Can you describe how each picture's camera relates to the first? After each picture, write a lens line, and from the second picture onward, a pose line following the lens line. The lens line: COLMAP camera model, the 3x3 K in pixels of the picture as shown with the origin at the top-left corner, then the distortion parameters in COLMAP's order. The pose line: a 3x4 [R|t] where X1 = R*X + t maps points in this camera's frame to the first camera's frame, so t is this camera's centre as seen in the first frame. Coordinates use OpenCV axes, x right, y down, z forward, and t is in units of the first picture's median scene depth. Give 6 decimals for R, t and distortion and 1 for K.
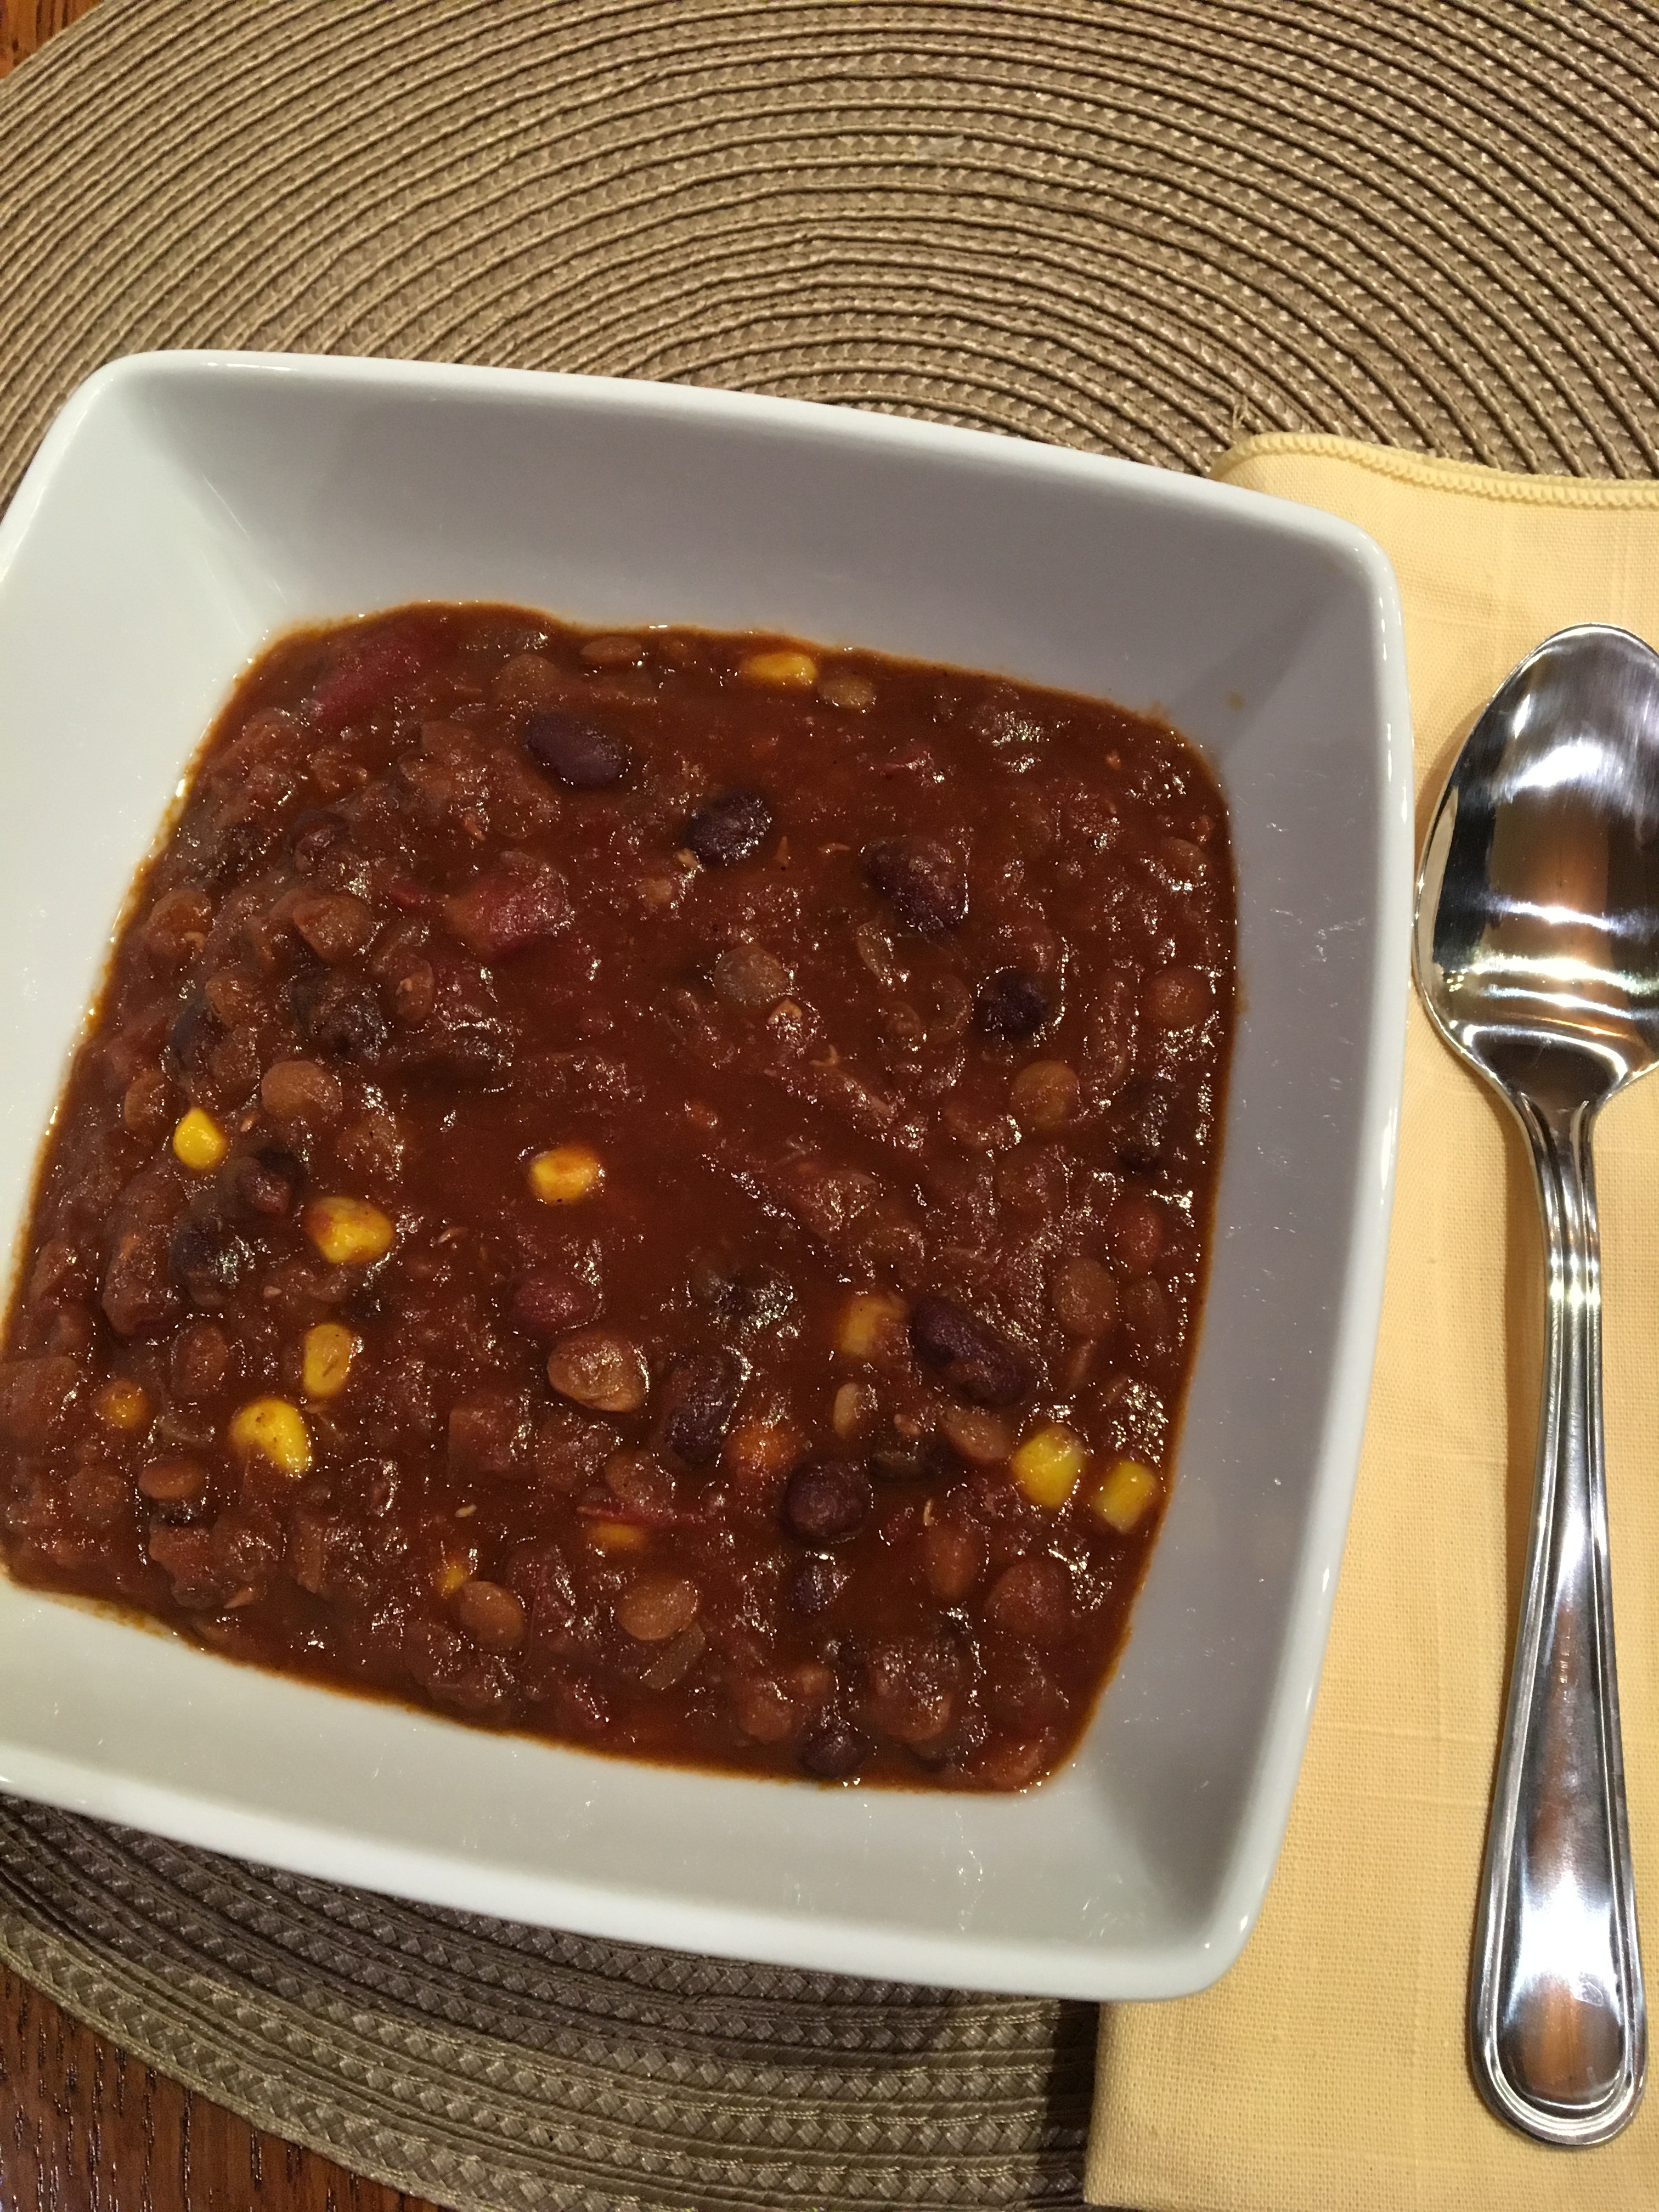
lens RADIAL K [[2078.3, 0, 821.6], [0, 2078.3, 1102.2], [0, 0, 1]] dist [-0.047096, 0.004523]
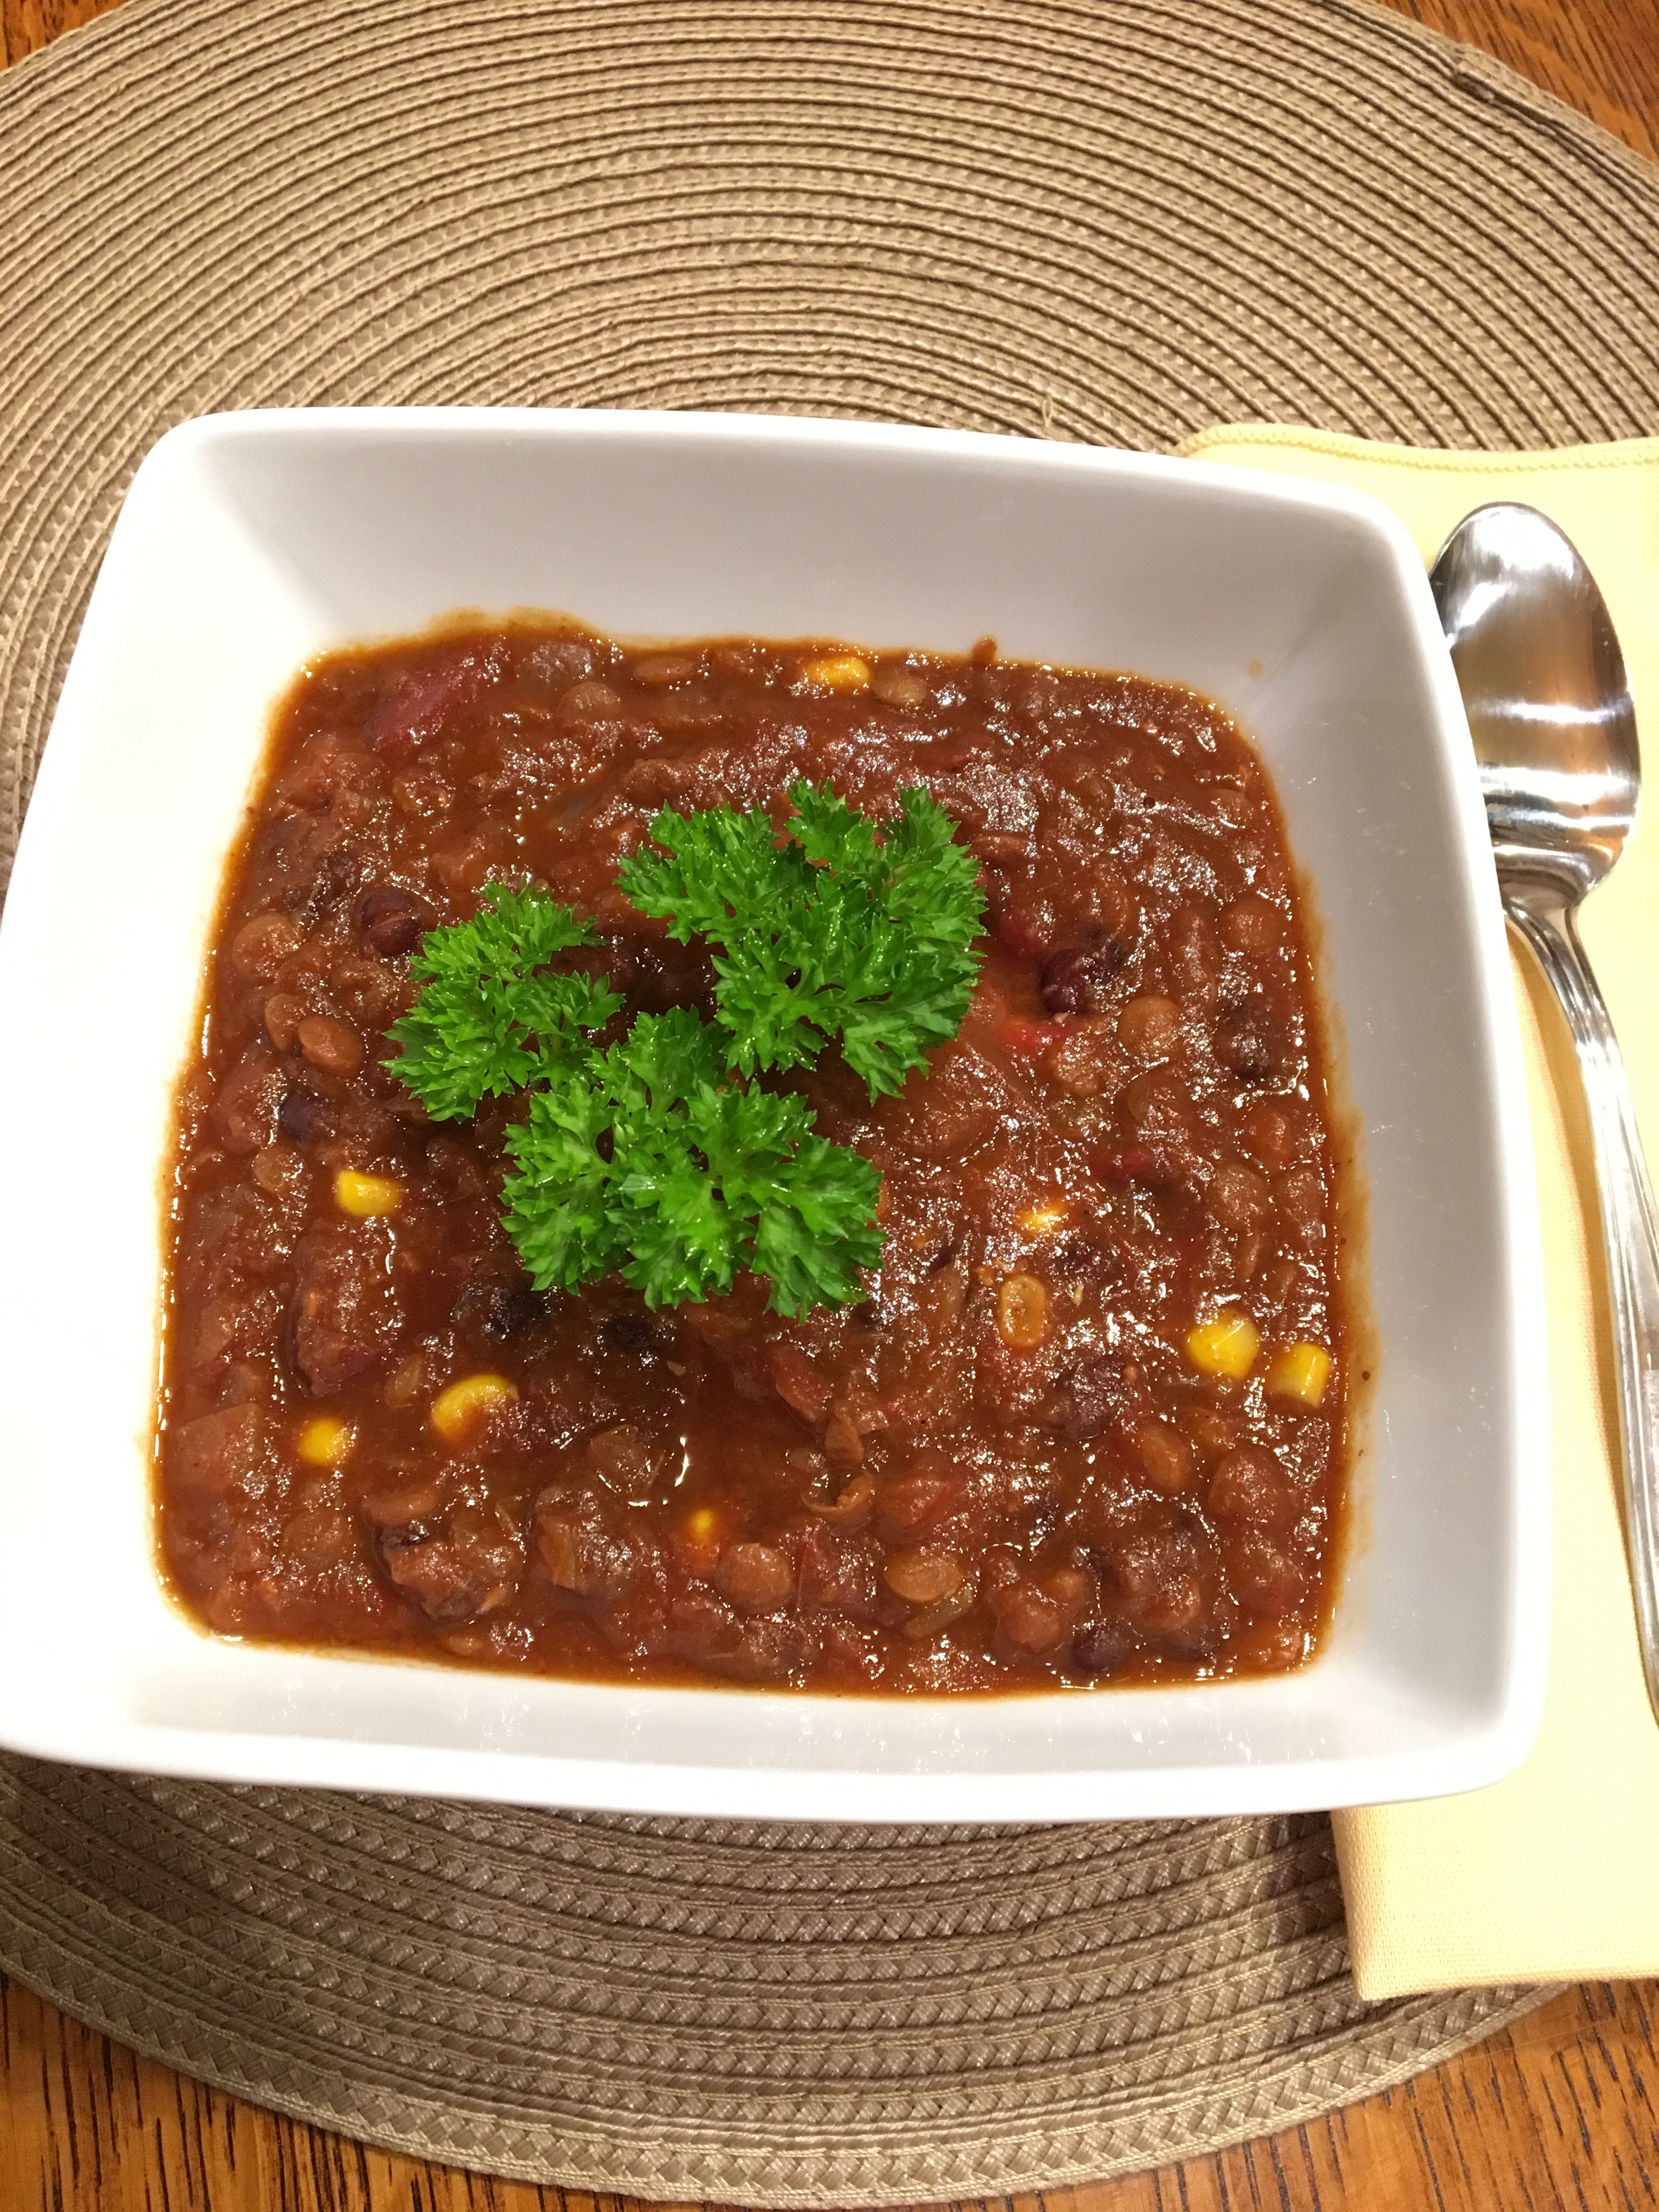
lens RADIAL K [[2078.3, 0, 820.6], [0, 2078.3, 1110.0], [0, 0, 1]] dist [-0.047096, 0.004523]
pose [[0.948567, -0.229177, 0.218398, -0.230334], [0.244610, 0.968526, -0.046086, 0.046776], [-0.200962, 0.097138, 0.974771, -0.015593]]
